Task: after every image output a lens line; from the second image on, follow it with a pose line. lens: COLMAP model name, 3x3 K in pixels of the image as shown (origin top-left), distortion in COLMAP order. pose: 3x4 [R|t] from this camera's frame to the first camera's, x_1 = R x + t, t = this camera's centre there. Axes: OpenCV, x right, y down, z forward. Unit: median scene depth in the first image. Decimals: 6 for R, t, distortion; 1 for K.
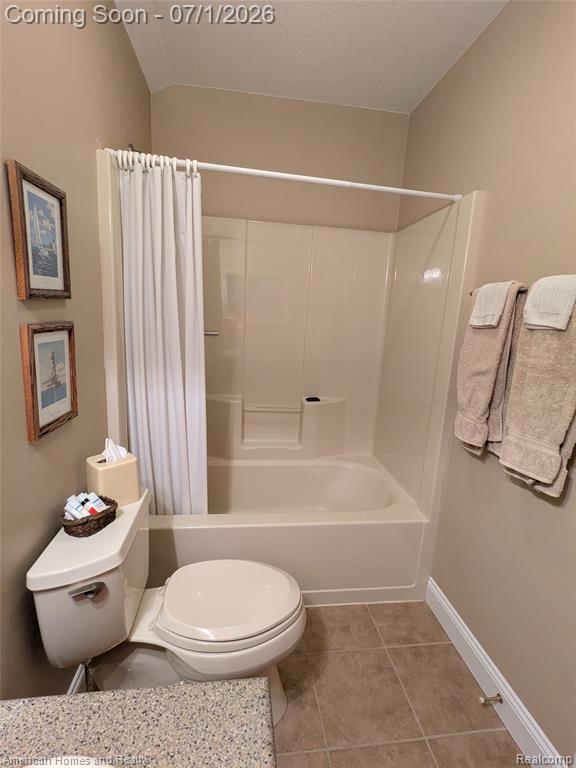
lens RADIAL K [[363.0, 0, 288.0], [0, 363.0, 384.0], [0, 0, 1]] dist [-0.000316, -0.000106]
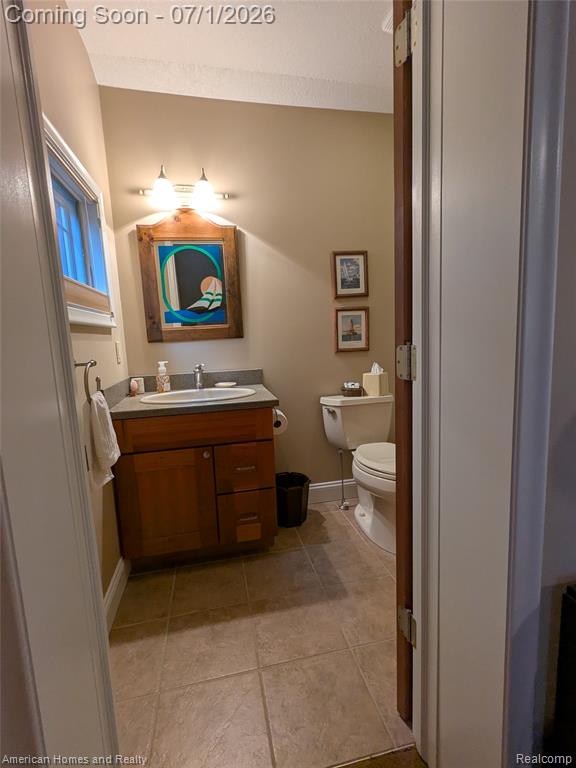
lens RADIAL K [[363.0, 0, 288.0], [0, 363.0, 384.0], [0, 0, 1]] dist [-0.000316, -0.000106]
pose [[0.080870, 0.077724, -0.993690, 1.873655], [-0.134695, 0.988662, 0.066368, 0.250368], [0.987582, 0.128478, 0.090422, 0.448460]]
